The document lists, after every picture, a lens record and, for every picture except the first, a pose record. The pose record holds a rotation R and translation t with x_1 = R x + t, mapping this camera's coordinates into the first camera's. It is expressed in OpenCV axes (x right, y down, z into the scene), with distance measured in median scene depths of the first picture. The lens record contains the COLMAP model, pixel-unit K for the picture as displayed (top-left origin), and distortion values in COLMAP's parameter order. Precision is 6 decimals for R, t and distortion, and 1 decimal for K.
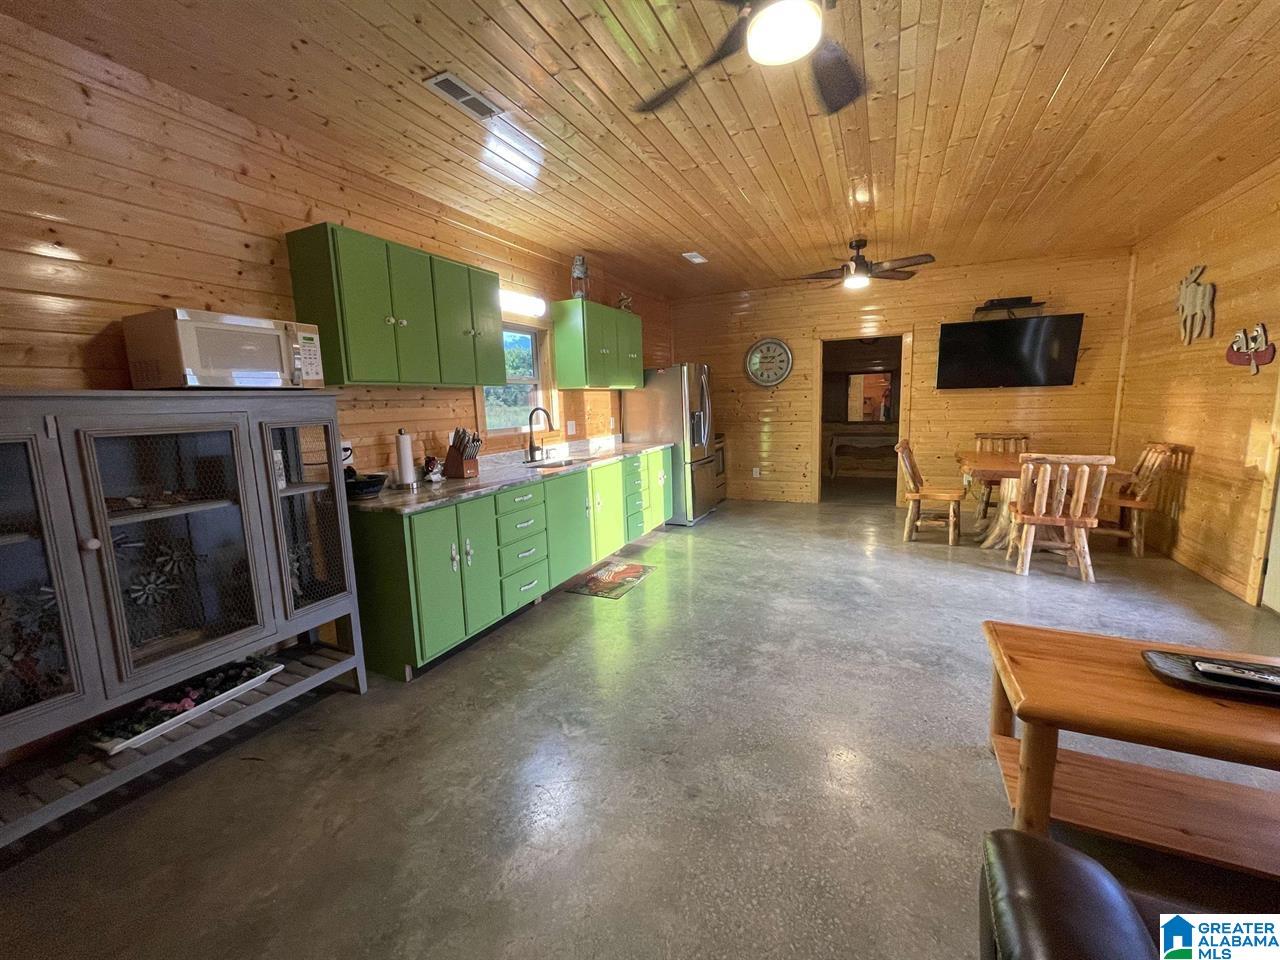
lens RADIAL K [[519.8, 0, 639.1], [0, 519.8, 478.8], [0, 0, 1]] dist [0.001259, 0.000145]
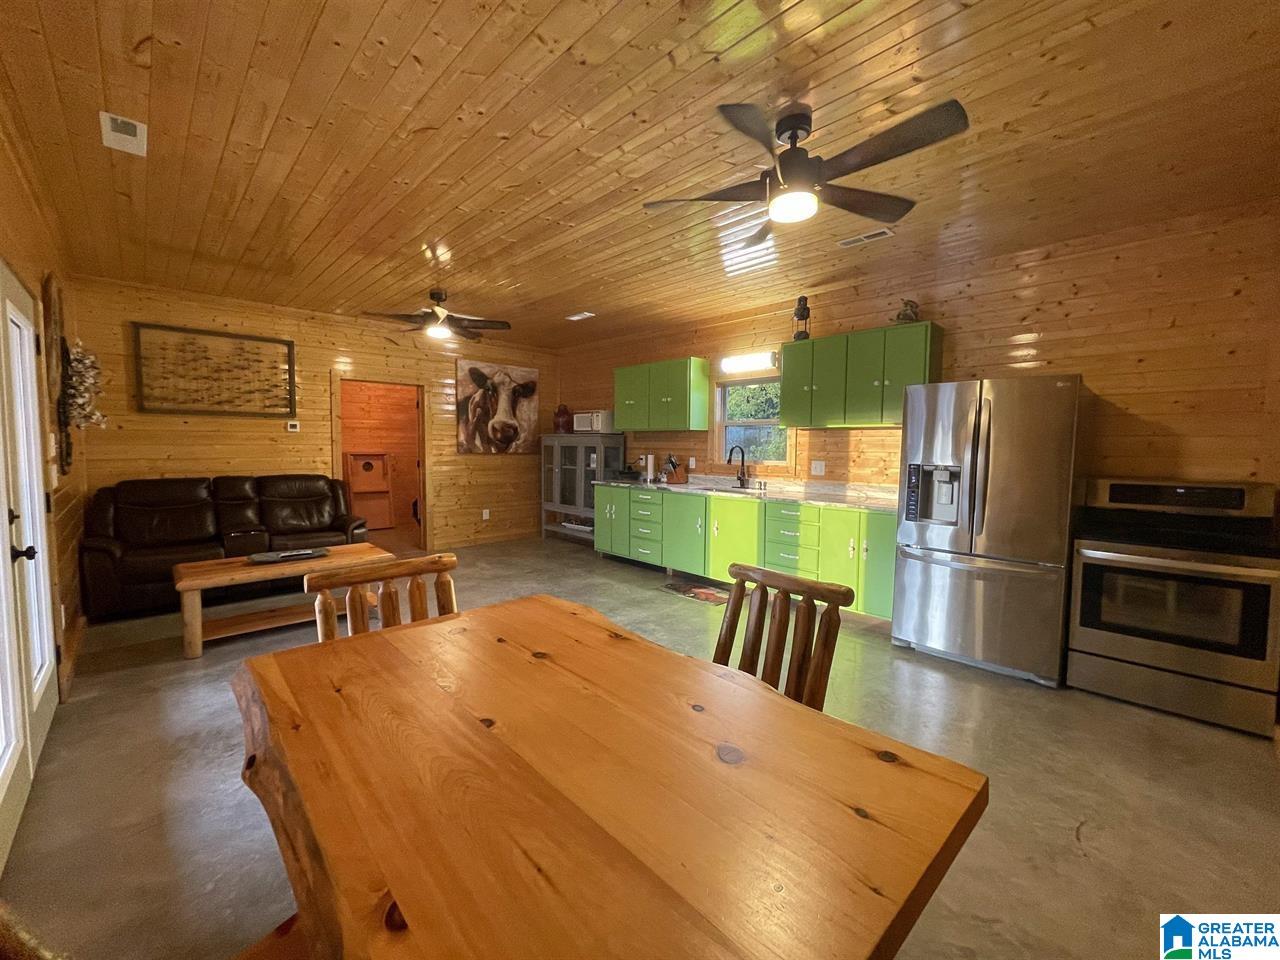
lens RADIAL K [[519.8, 0, 639.5], [0, 519.8, 476.9], [0, 0, 1]] dist [0.001259, 0.000145]
pose [[-0.358534, 0.086166, -0.929531, 1.076555], [-0.138019, 0.979895, 0.144070, -0.213280], [0.923257, 0.179947, -0.339434, 1.249928]]
